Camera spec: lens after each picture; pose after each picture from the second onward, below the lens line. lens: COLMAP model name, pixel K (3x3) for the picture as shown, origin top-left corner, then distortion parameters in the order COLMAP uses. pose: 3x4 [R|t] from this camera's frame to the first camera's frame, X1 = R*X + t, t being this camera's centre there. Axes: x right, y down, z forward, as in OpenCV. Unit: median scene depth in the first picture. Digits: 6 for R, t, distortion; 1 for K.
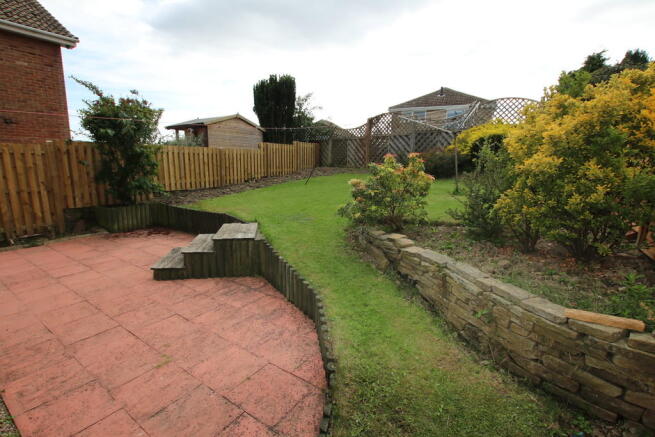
lens RADIAL K [[314.7, 0, 327.5], [0, 314.7, 218.5], [0, 0, 1]] dist [-0.012781, 0.000069]
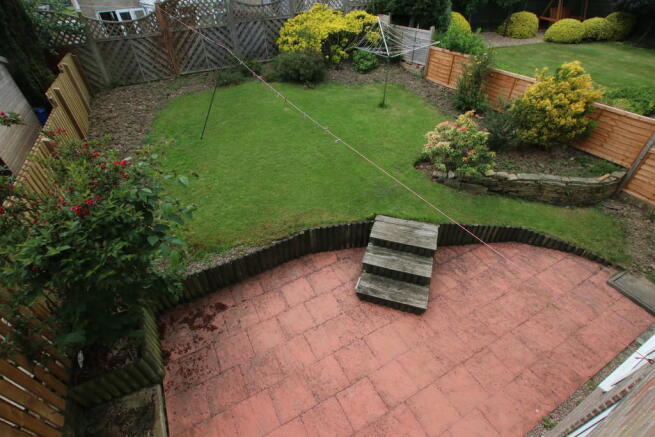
lens RADIAL K [[314.7, 0, 327.5], [0, 314.7, 218.5], [0, 0, 1]] dist [-0.012781, 0.000069]
pose [[0.447148, -0.591056, 0.671351, -0.916976], [0.185338, 0.795500, 0.576914, -0.559396], [-0.875048, -0.133539, 0.465251, 0.618969]]
